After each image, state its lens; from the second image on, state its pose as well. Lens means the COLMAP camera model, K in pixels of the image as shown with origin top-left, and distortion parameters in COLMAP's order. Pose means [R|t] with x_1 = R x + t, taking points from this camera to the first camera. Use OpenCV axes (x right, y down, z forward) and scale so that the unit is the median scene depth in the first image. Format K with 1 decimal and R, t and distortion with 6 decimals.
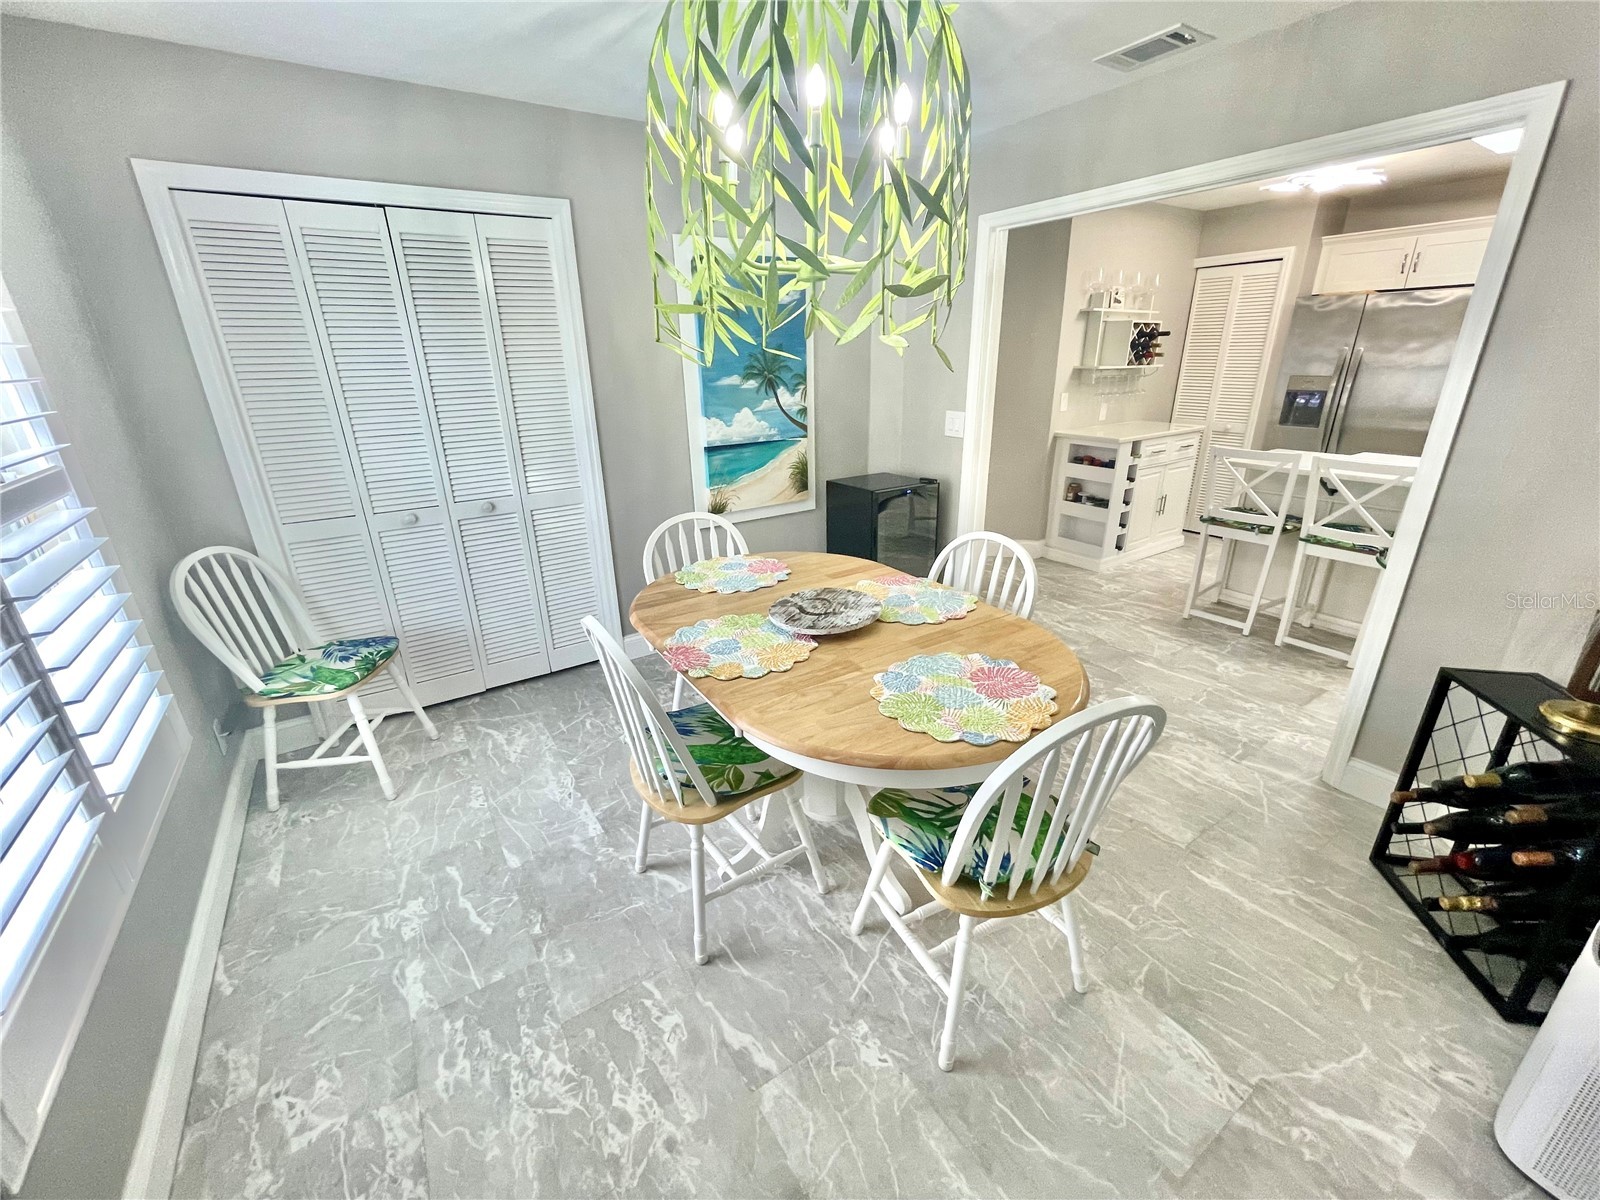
lens RADIAL K [[654.7, 0, 798.9], [0, 654.7, 601.0], [0, 0, 1]] dist [-0.003767, 0.001170]
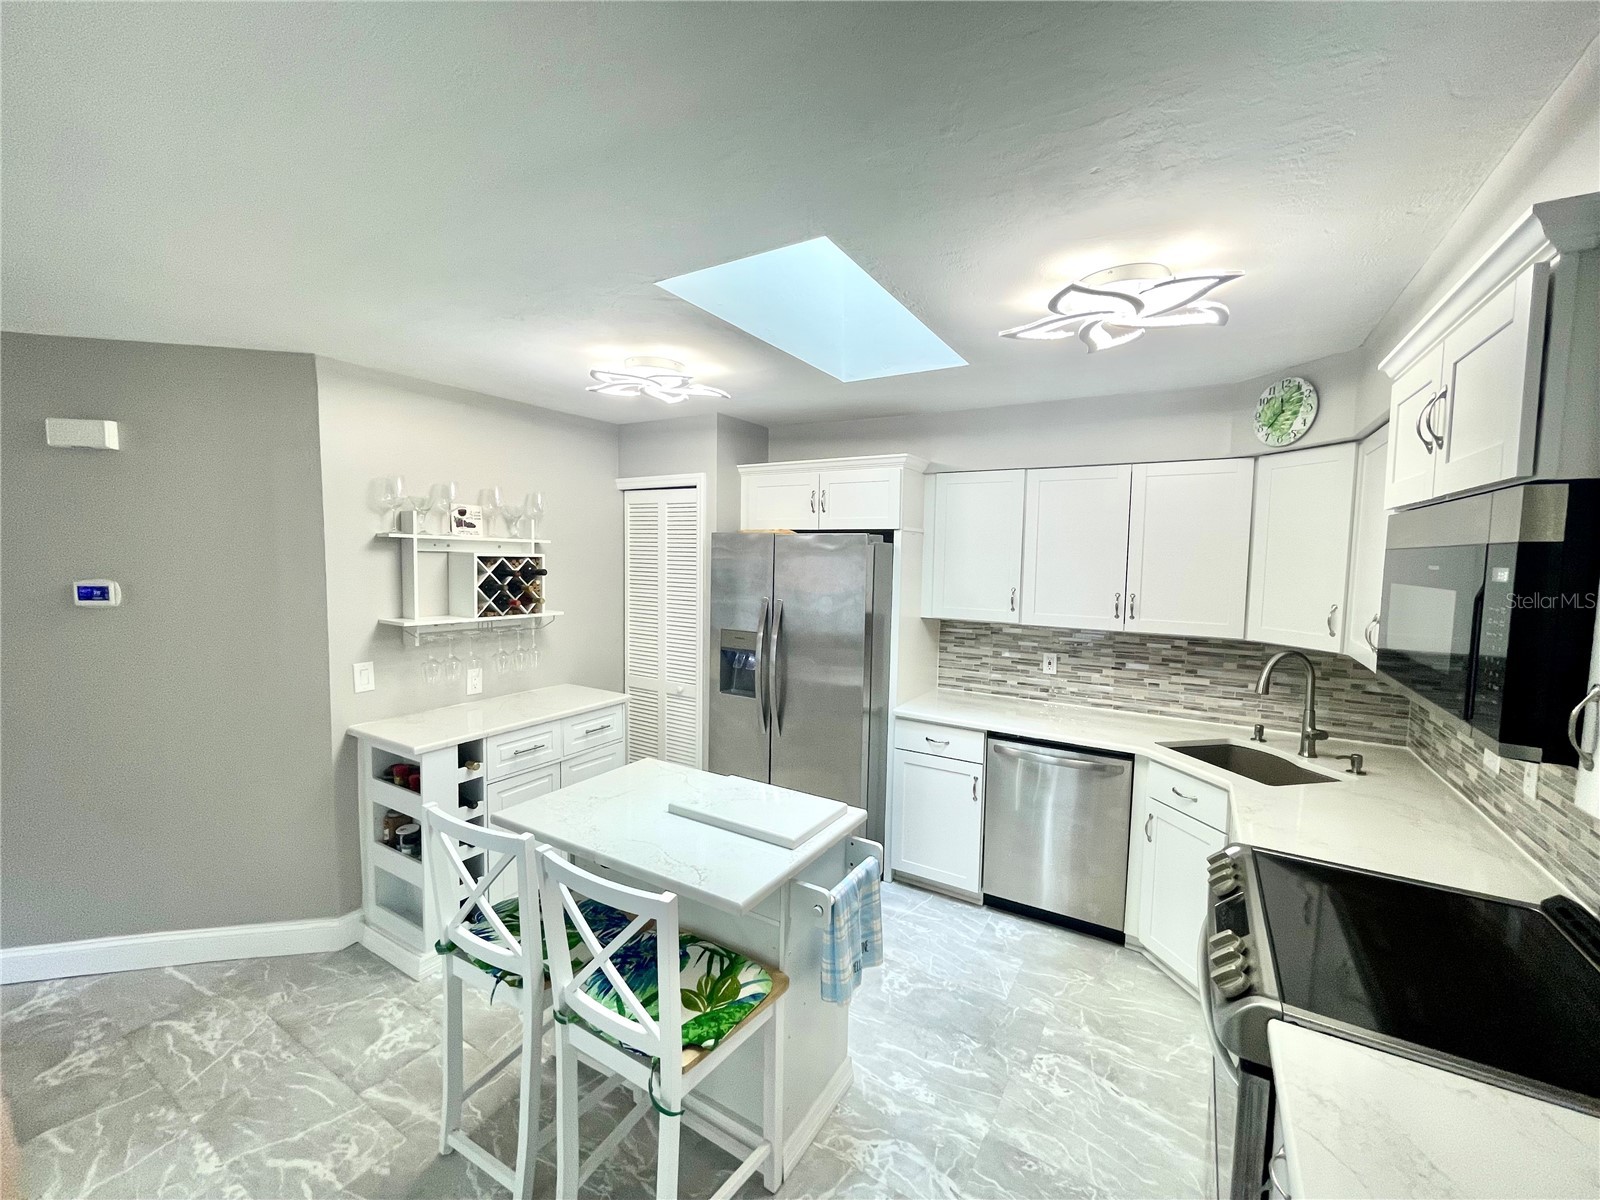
lens RADIAL K [[654.7, 0, 797.5], [0, 654.7, 600.6], [0, 0, 1]] dist [-0.003767, 0.001170]
pose [[0.905573, 0.005577, 0.424153, 0.523596], [0.117587, 0.957428, -0.263638, -0.171233], [-0.407567, 0.288619, 0.866365, 0.310327]]
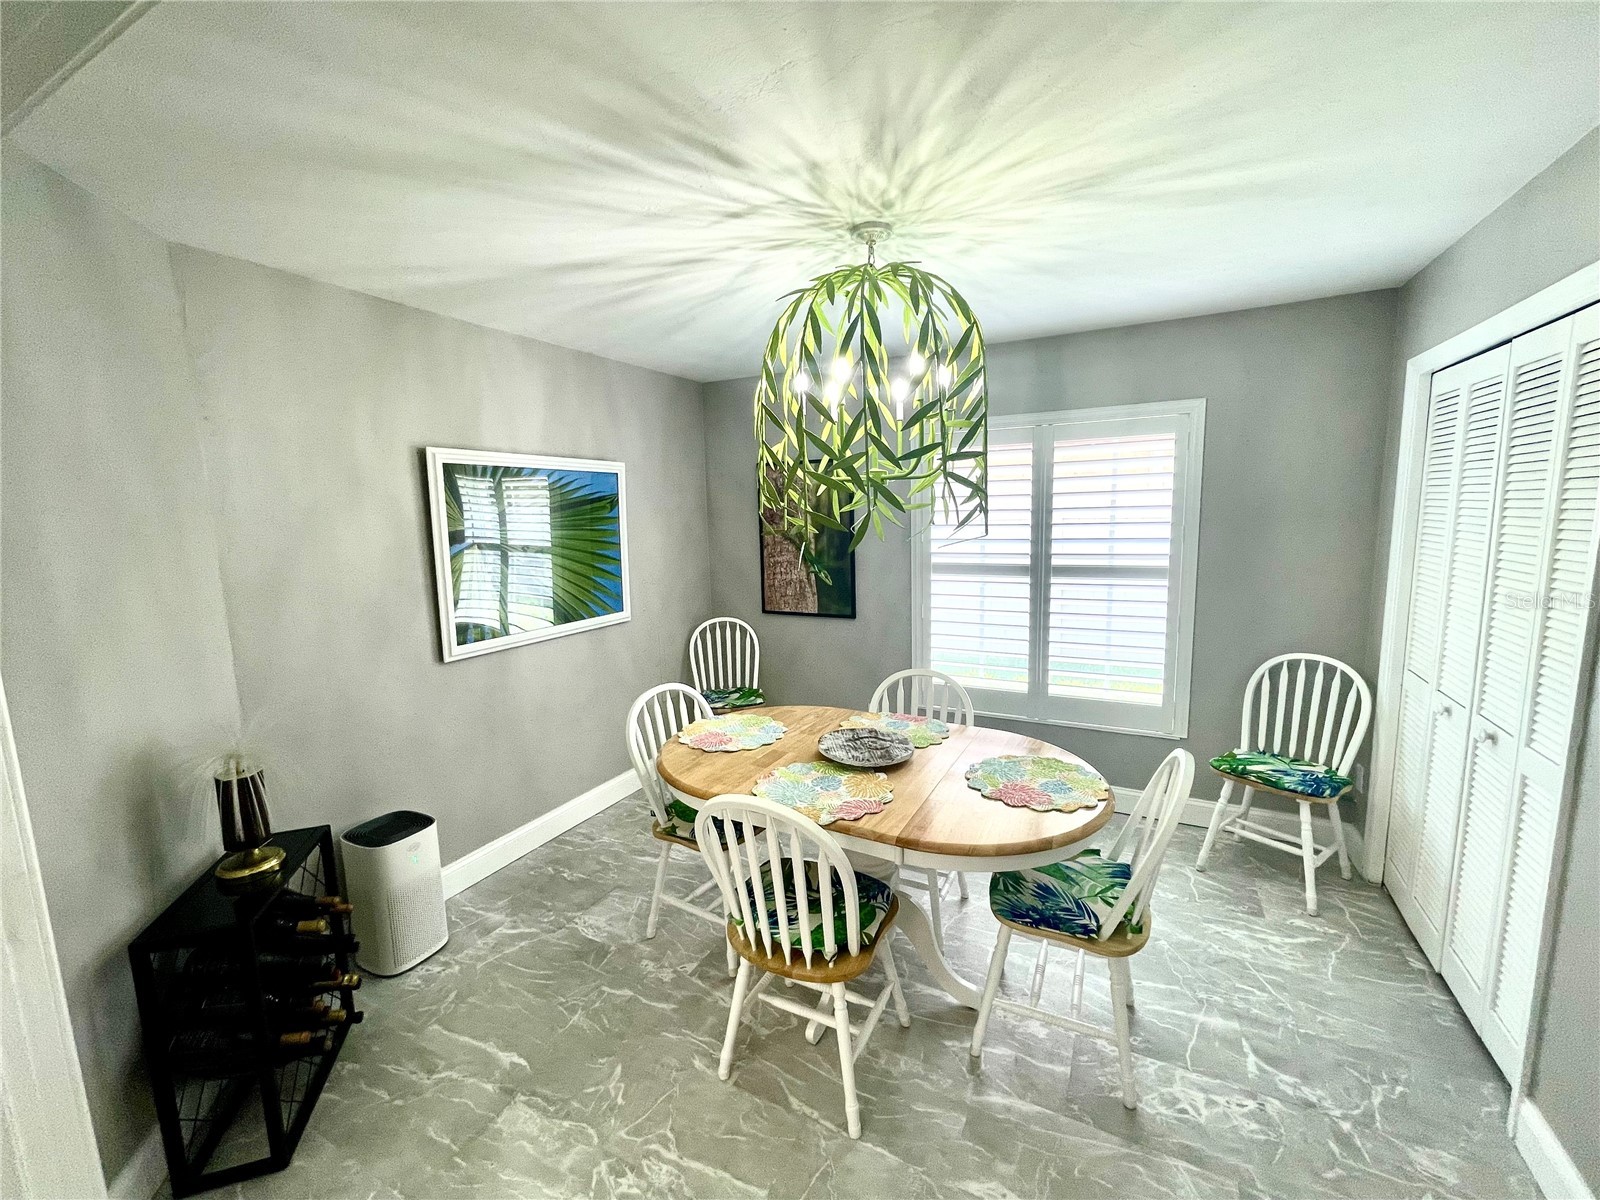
lens RADIAL K [[654.7, 0, 792.1], [0, 654.7, 599.2], [0, 0, 1]] dist [-0.003767, 0.001170]
pose [[-0.873962, 0.111209, -0.473099, 0.282750], [-0.132446, 0.882117, 0.452025, -0.303656], [0.467598, 0.457713, -0.756208, 0.708683]]
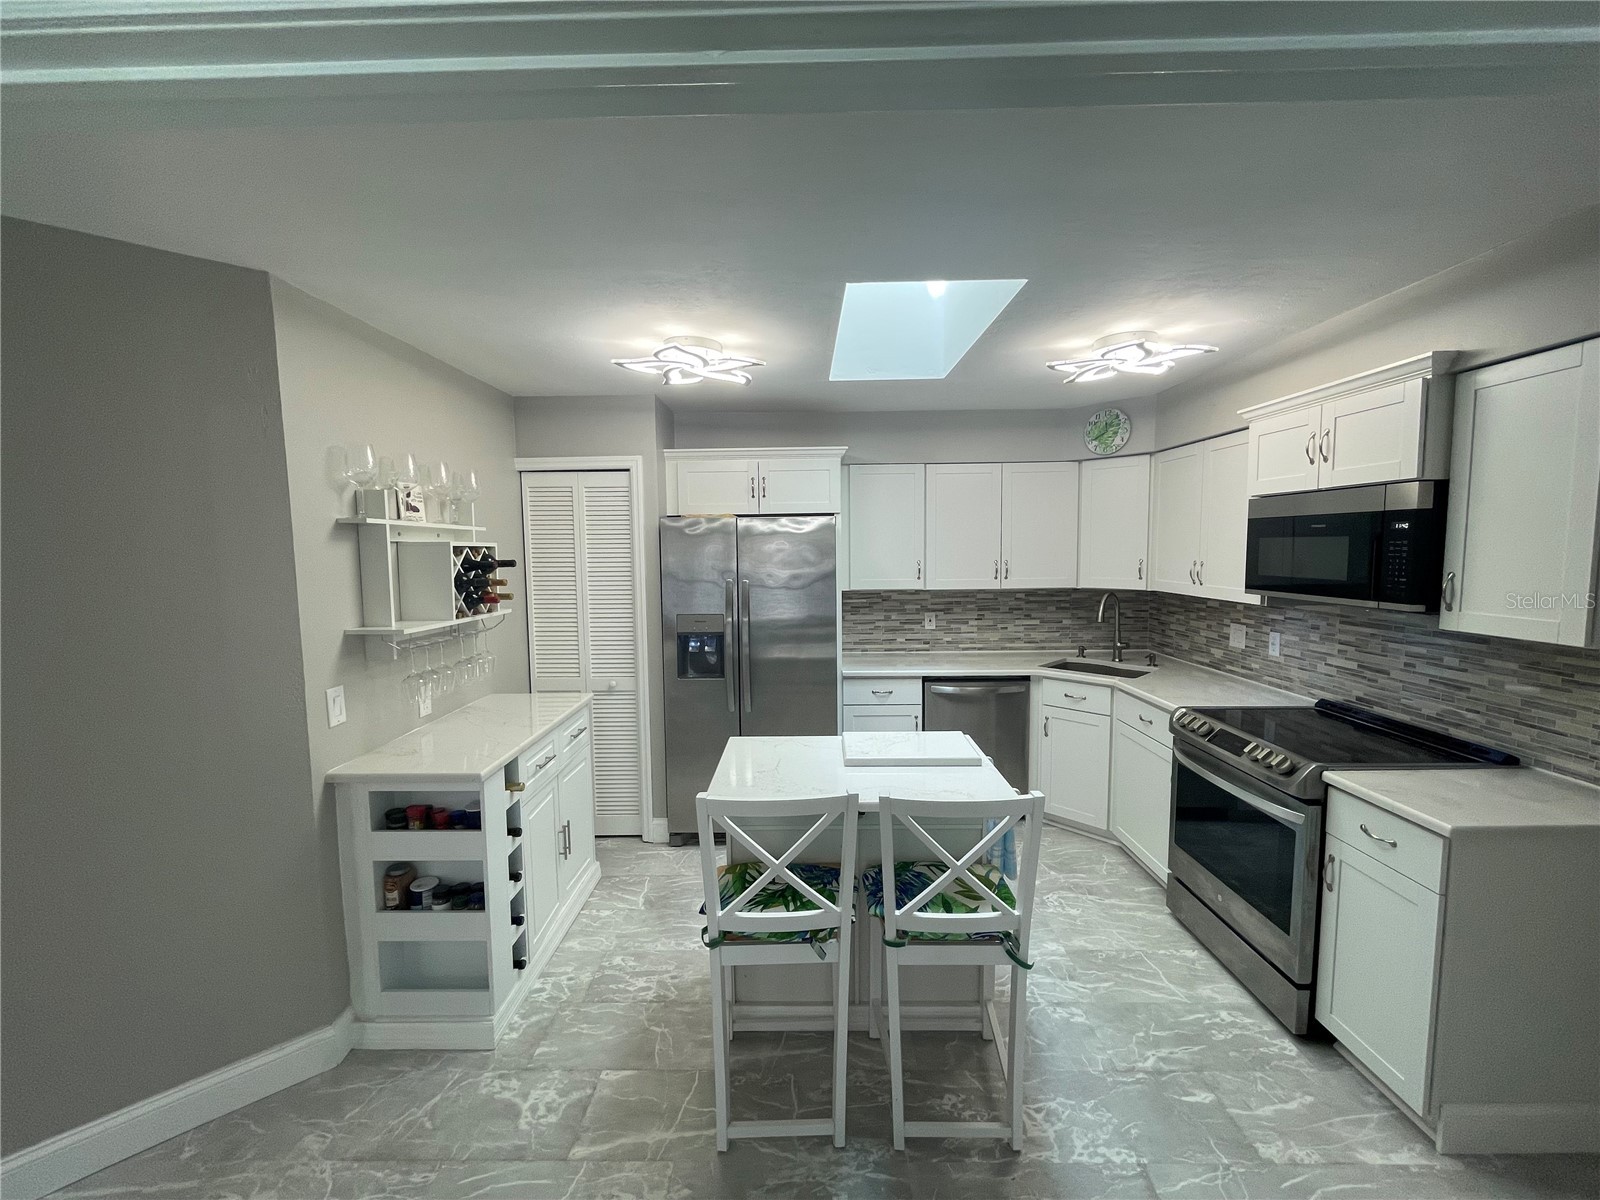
lens RADIAL K [[654.7, 0, 796.2], [0, 654.7, 600.0], [0, 0, 1]] dist [-0.003767, 0.001170]
pose [[0.564945, -0.054866, 0.823302, 0.220622], [0.295561, 0.945035, -0.139834, -0.220687], [-0.770377, 0.322334, 0.550109, 0.489721]]
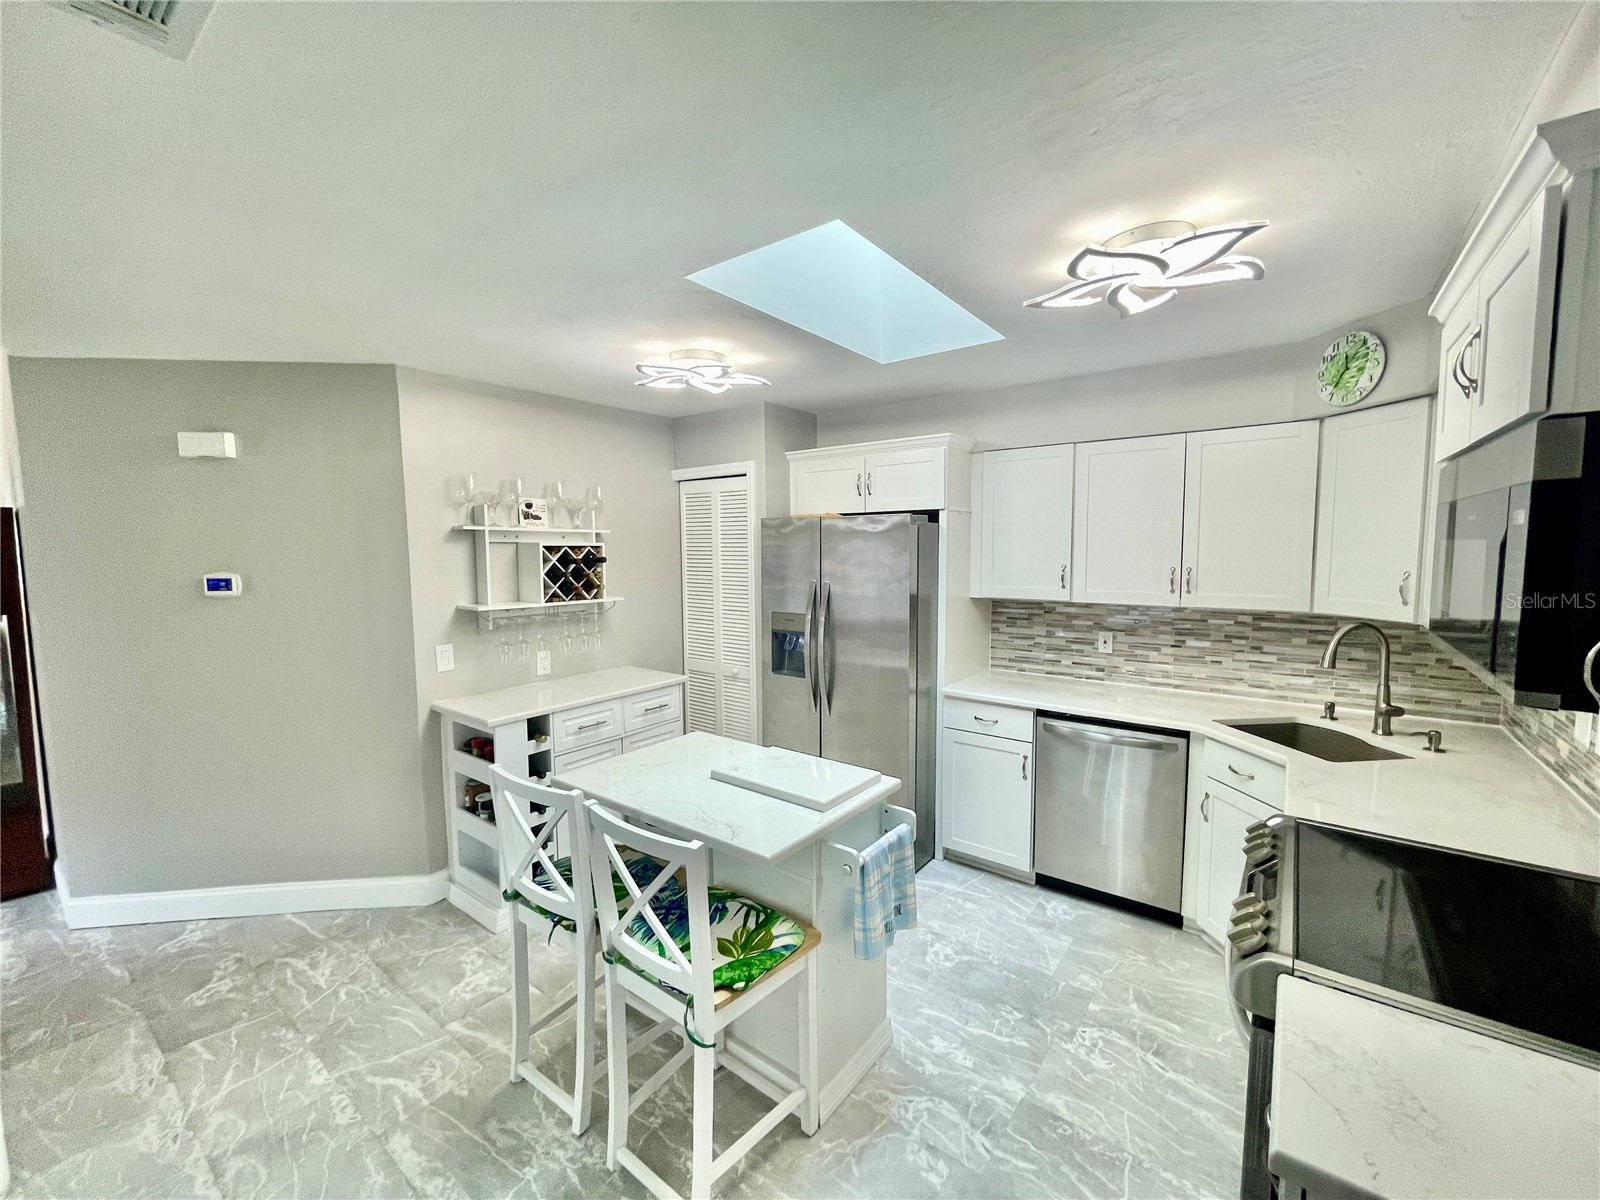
lens RADIAL K [[654.7, 0, 798.0], [0, 654.7, 600.7], [0, 0, 1]] dist [-0.003767, 0.001170]
pose [[0.945872, -0.014303, 0.324225, 0.541749], [0.105192, 0.958606, -0.264591, -0.152590], [-0.307020, 0.284375, 0.908223, 0.289606]]
